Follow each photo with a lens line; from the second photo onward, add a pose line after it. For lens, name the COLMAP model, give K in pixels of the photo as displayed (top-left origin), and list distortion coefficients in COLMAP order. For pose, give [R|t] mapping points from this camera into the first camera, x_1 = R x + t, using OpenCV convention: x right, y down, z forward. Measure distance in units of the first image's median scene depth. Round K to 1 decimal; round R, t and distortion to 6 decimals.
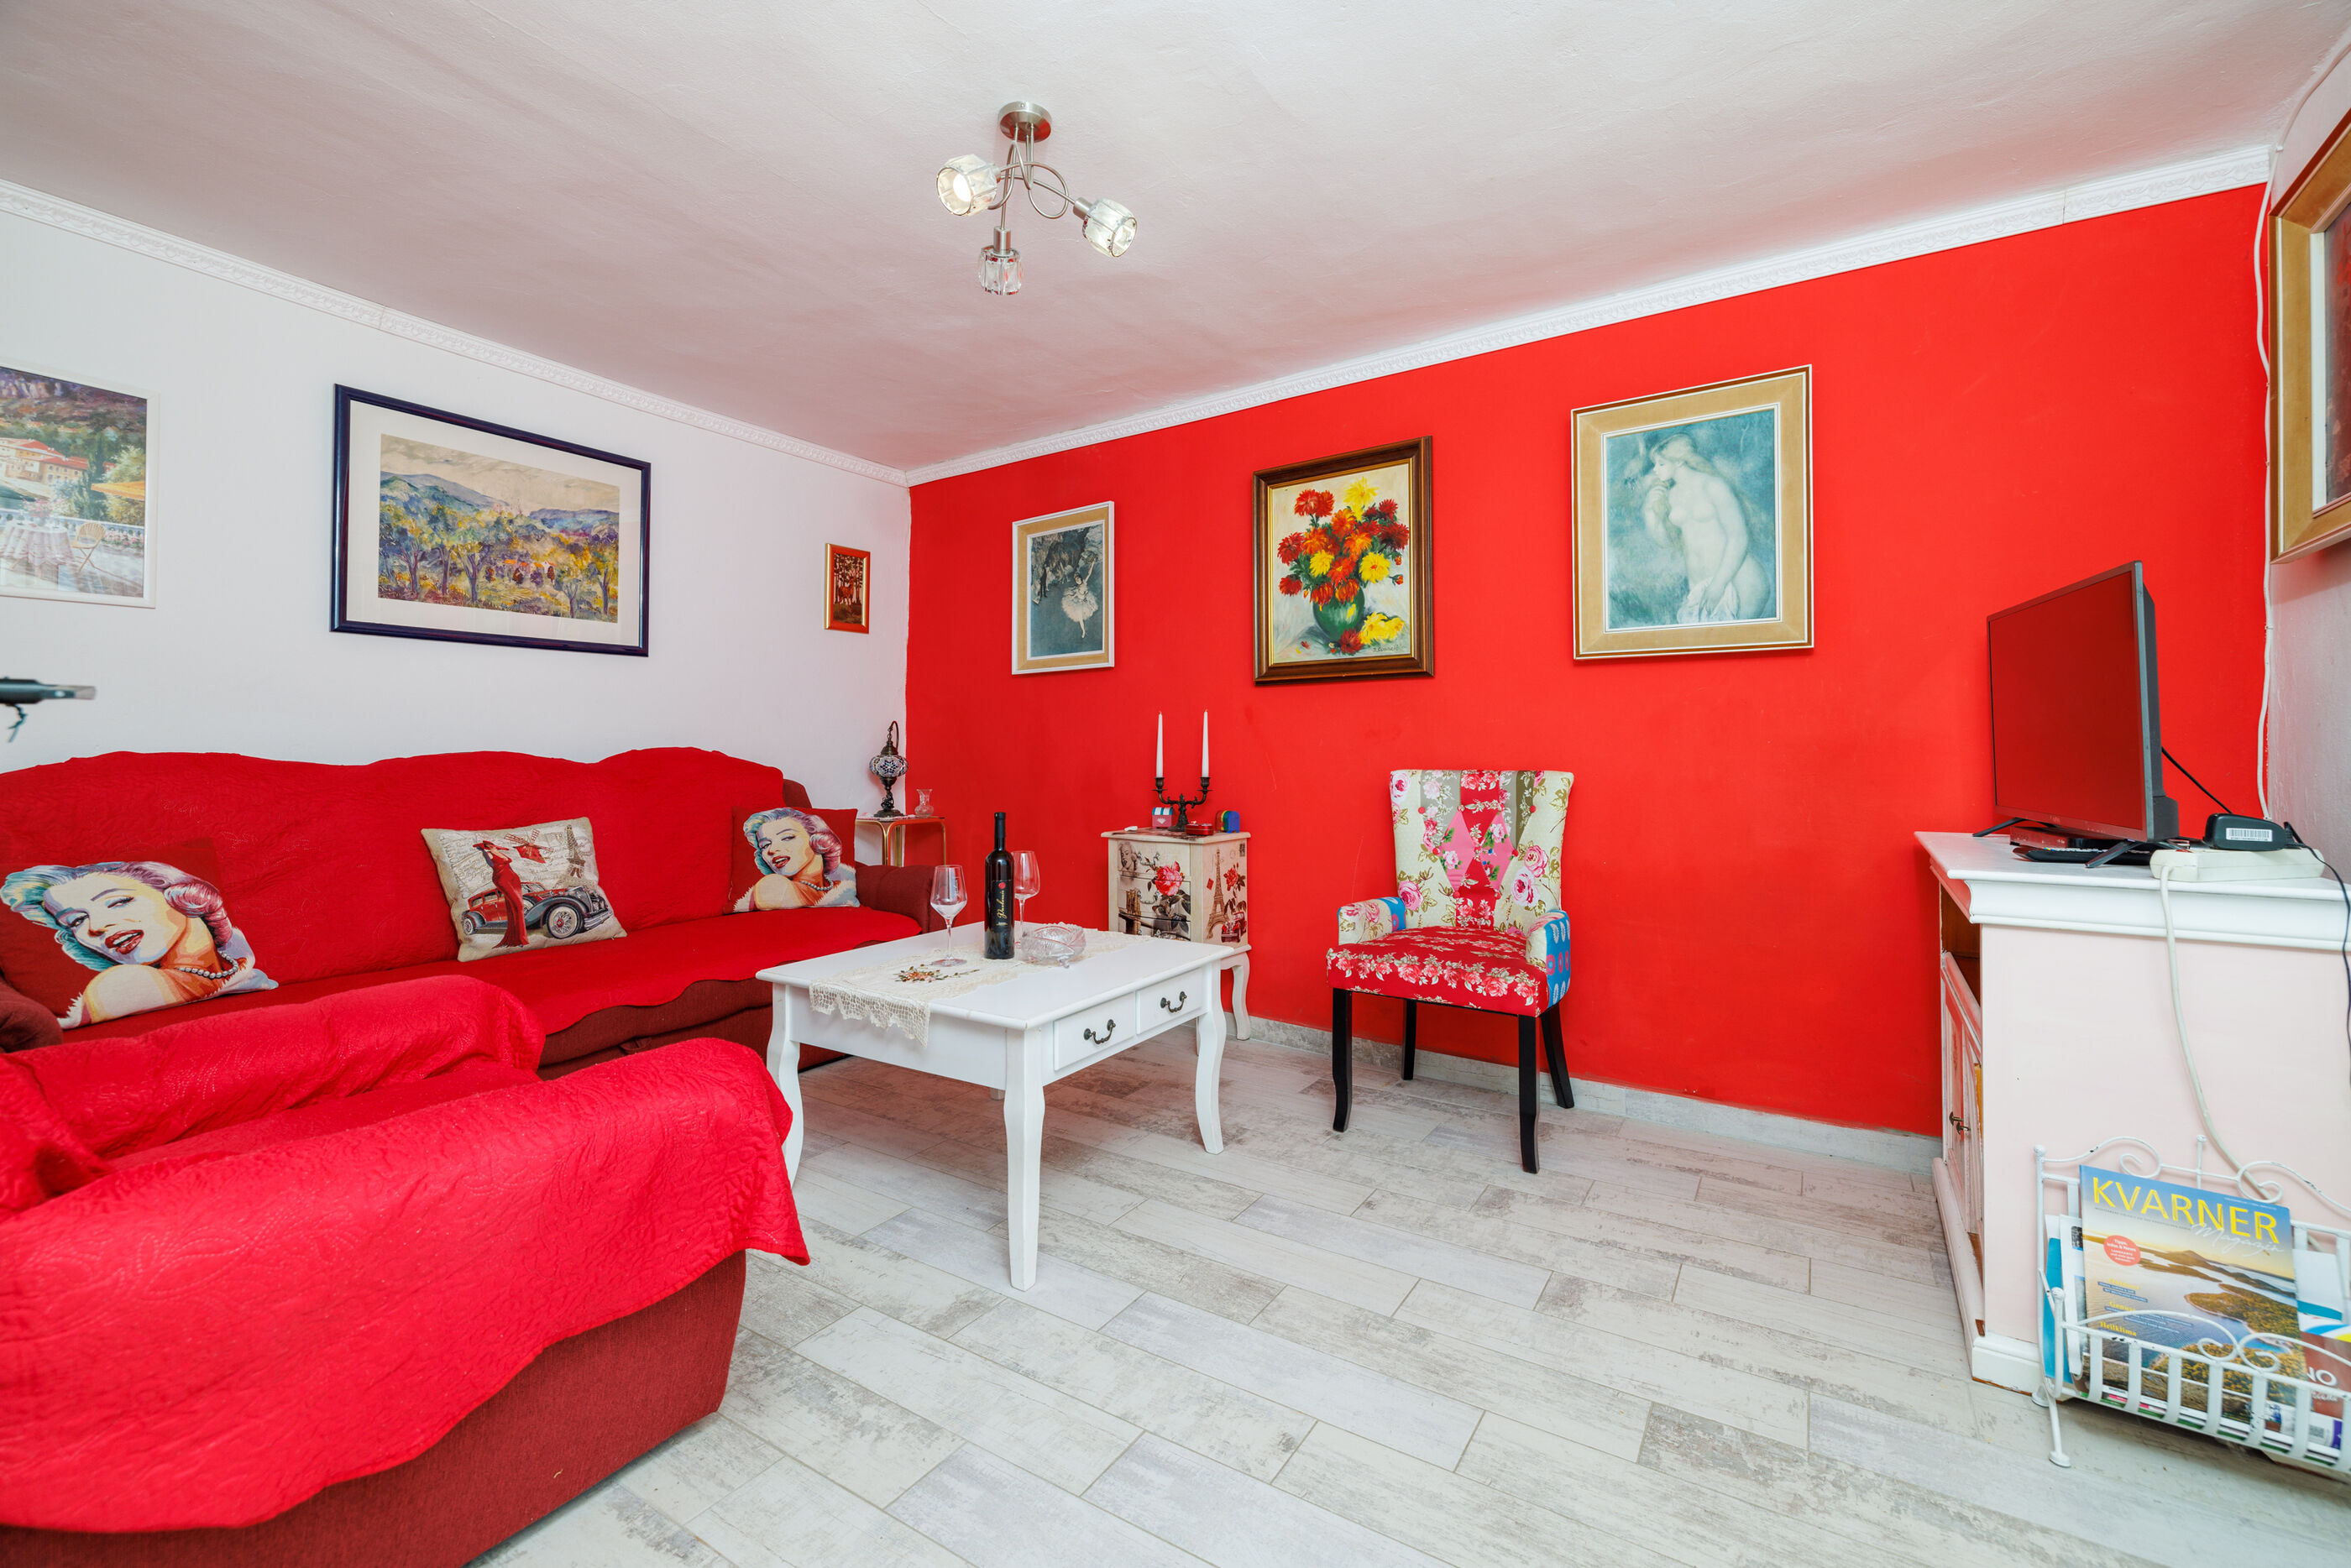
lens RADIAL K [[992.7, 0, 1192.1], [0, 992.7, 762.0], [0, 0, 1]] dist [0.003102, 0.000390]
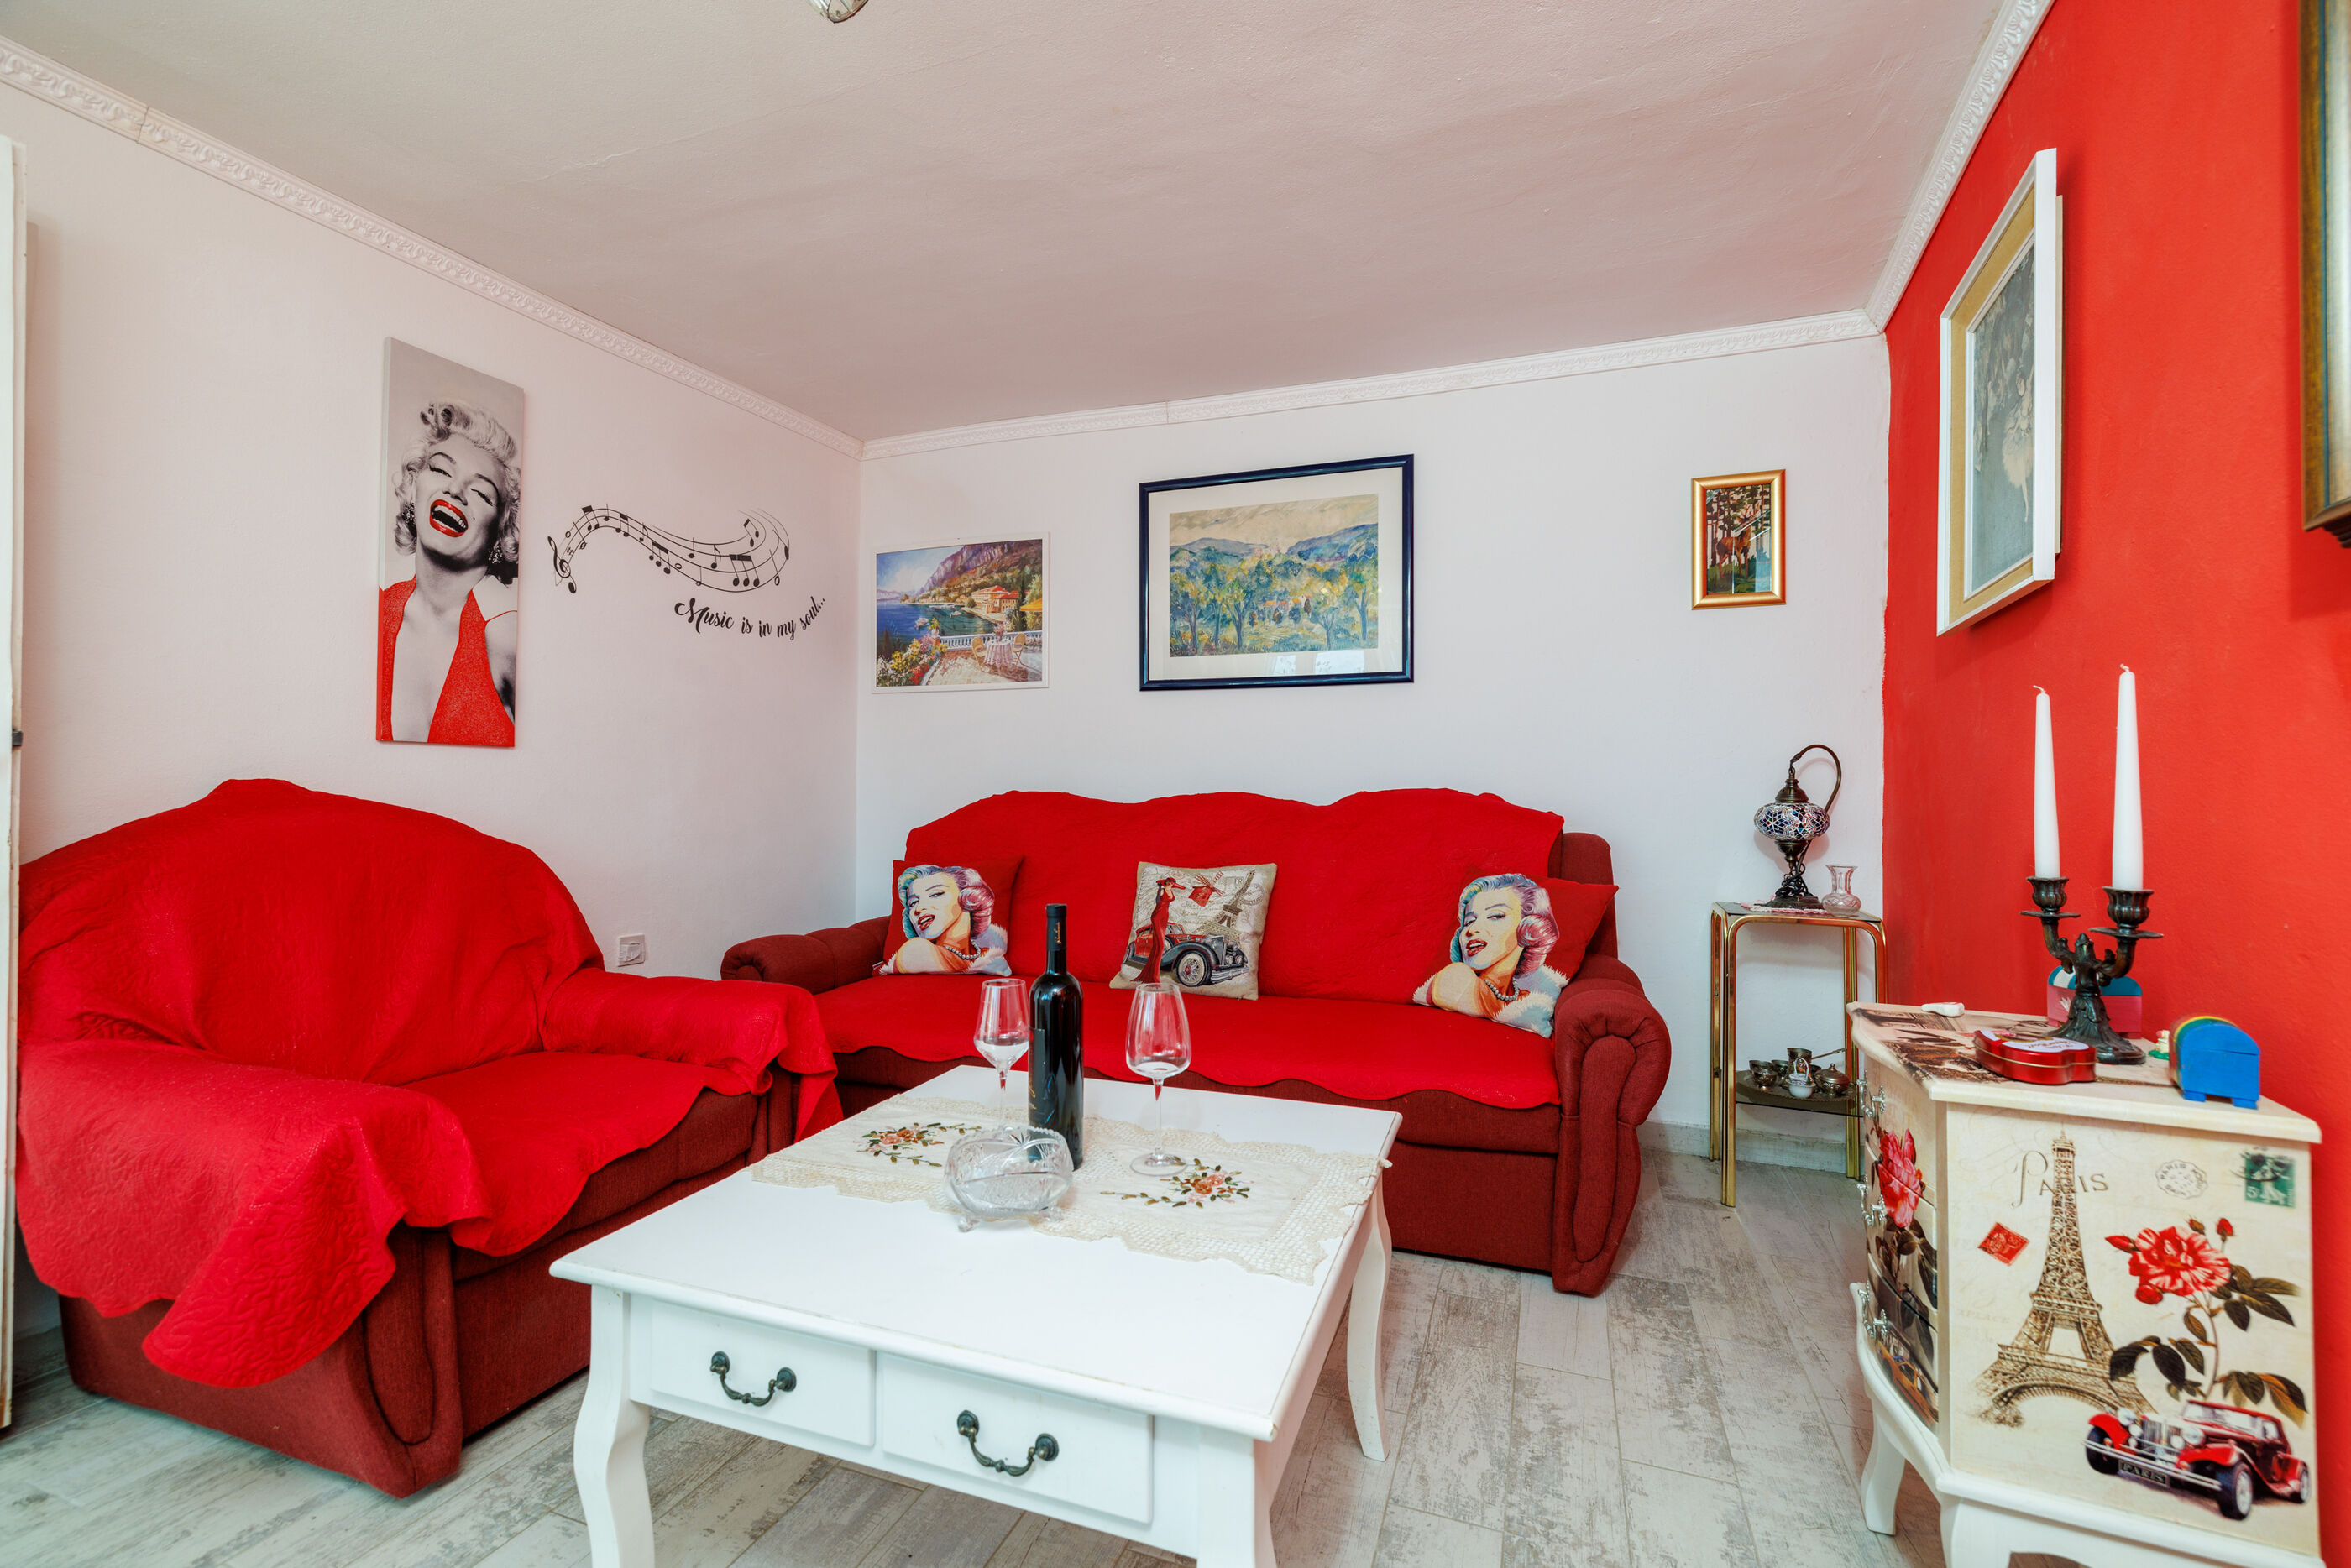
lens RADIAL K [[992.7, 0, 1187.0], [0, 992.7, 783.4], [0, 0, 1]] dist [0.003102, 0.000390]
pose [[0.197980, -0.003024, -0.980201, 0.282467], [-0.016715, 0.999839, -0.006461, -0.011941], [0.980064, 0.017663, 0.197897, 0.734224]]
